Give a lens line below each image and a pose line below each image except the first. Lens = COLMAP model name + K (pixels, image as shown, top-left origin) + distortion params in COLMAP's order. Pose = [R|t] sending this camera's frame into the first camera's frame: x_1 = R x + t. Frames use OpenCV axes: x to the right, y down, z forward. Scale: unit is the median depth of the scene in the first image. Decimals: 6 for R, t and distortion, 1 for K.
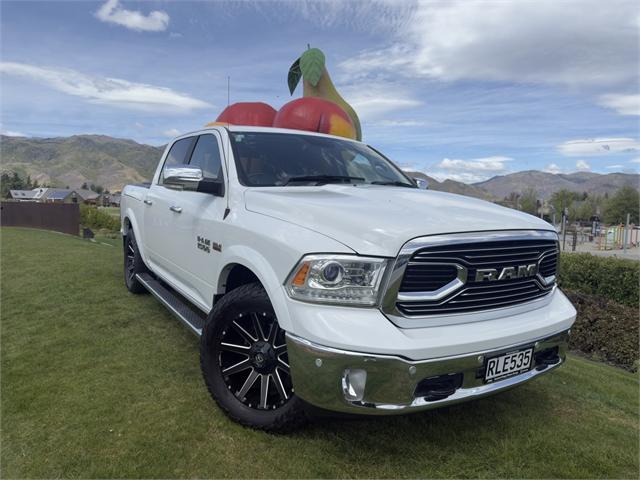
lens RADIAL K [[449.6, 0, 321.4], [0, 449.6, 231.1], [0, 0, 1]] dist [-0.003548, -0.004010]
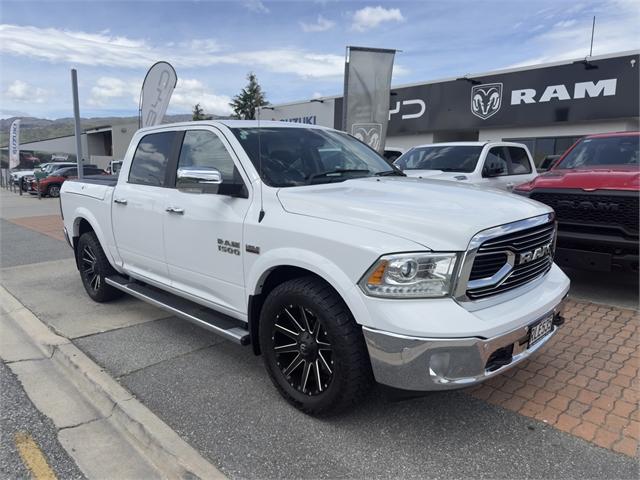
lens RADIAL K [[449.0, 0, 317.1], [0, 449.0, 239.8], [0, 0, 1]] dist [-0.000616, -0.007730]
pose [[0.974482, -0.083276, 0.208445, -0.398885], [0.066413, 0.994024, 0.086639, -0.084877], [-0.214414, -0.070585, 0.974189, -0.012044]]
